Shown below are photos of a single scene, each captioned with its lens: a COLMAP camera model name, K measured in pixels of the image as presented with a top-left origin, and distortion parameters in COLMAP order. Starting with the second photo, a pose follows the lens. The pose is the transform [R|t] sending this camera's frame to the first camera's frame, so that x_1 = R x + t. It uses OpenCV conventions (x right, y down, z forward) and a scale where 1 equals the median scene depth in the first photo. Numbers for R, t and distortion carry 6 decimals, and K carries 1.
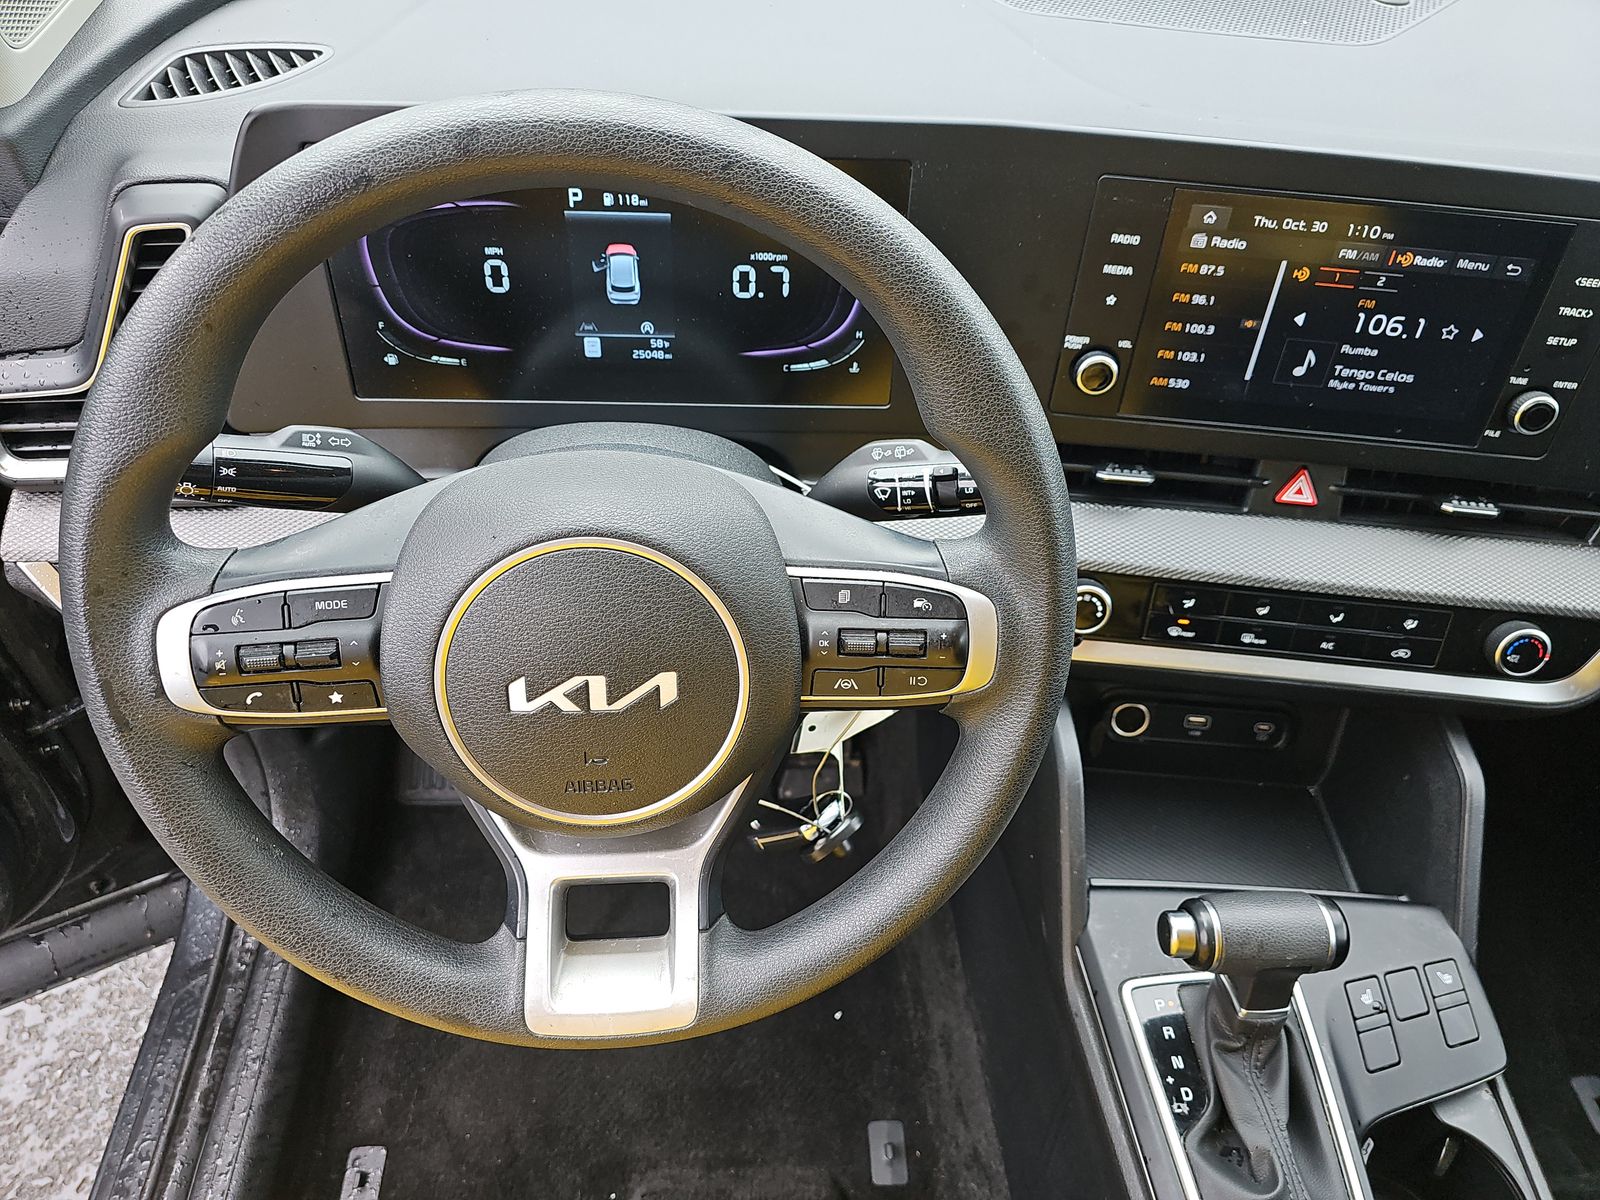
lens RADIAL K [[1041.8, 0, 800.0], [0, 1041.8, 600.0], [0, 0, 1]] dist [0.027869, -0.039705]
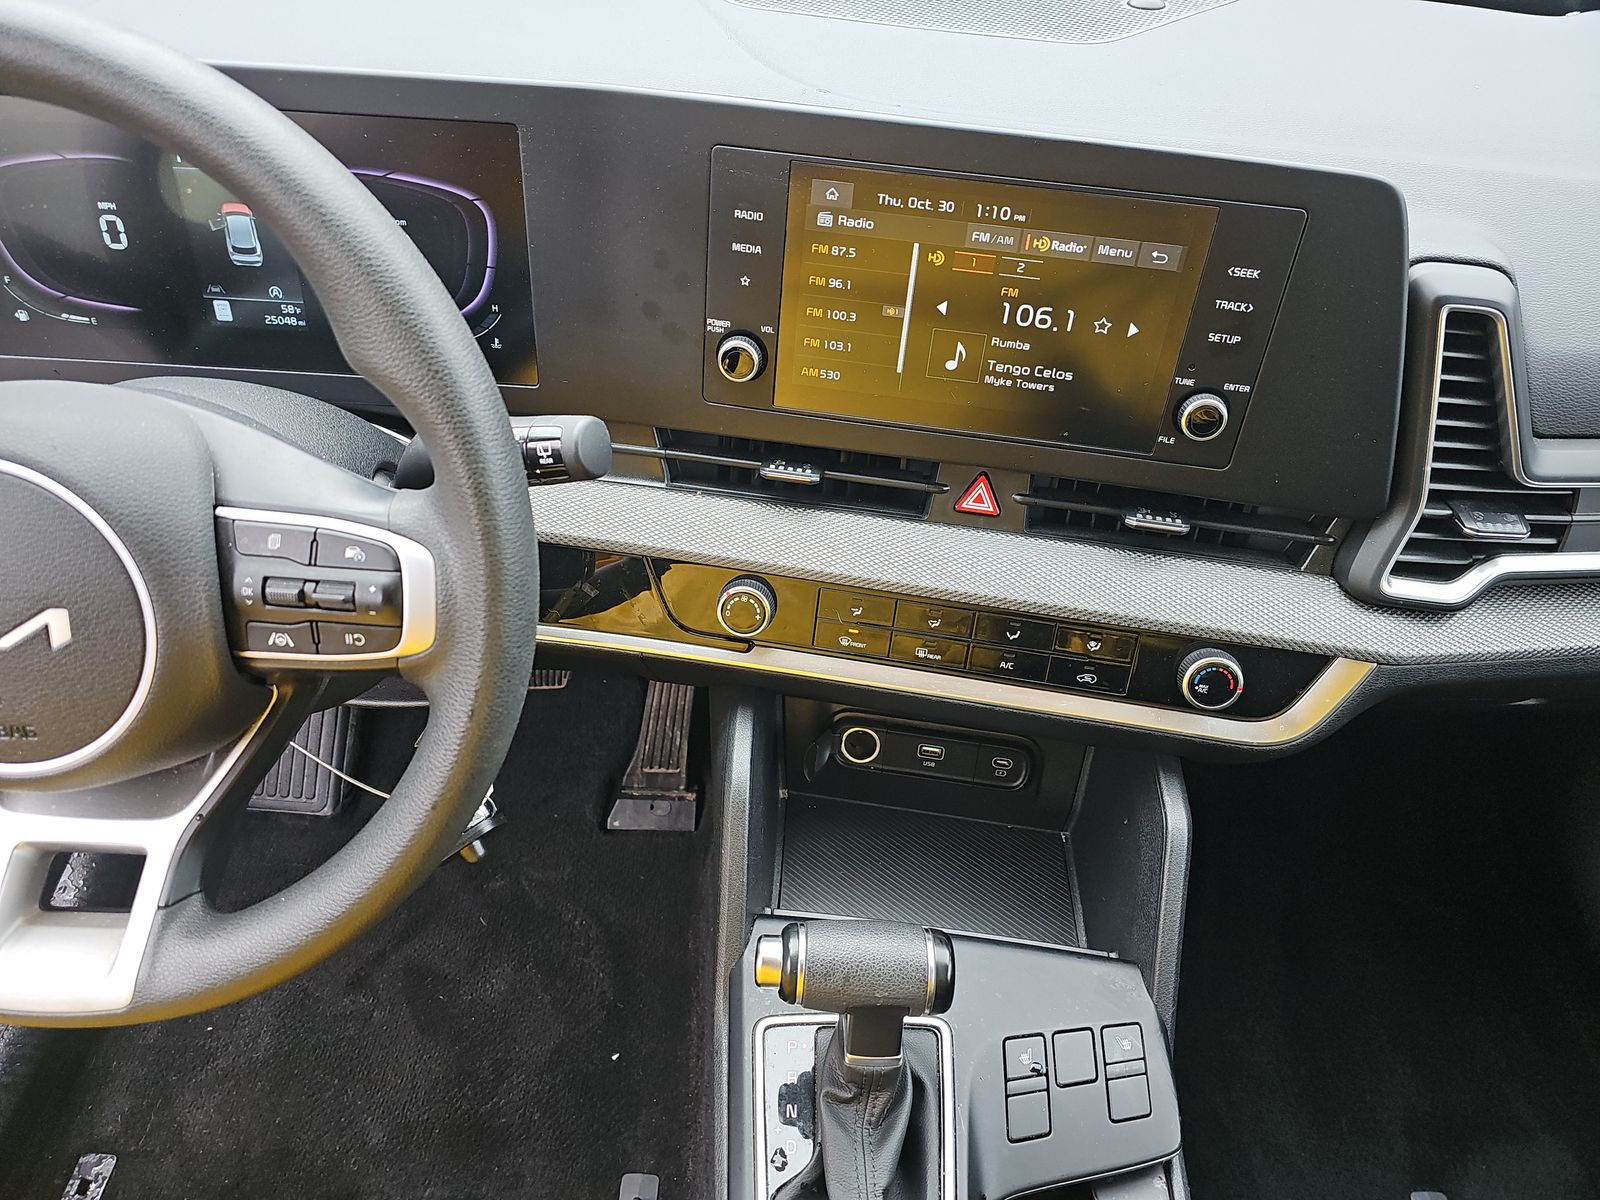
lens RADIAL K [[1027.8, 0, 800.0], [0, 1027.8, 600.0], [0, 0, 1]] dist [0.037659, -0.042902]
pose [[0.997020, 0.051133, -0.057760, 0.413158], [-0.054676, 0.996607, -0.061525, 0.057917], [0.054418, 0.064499, 0.996433, 0.083879]]
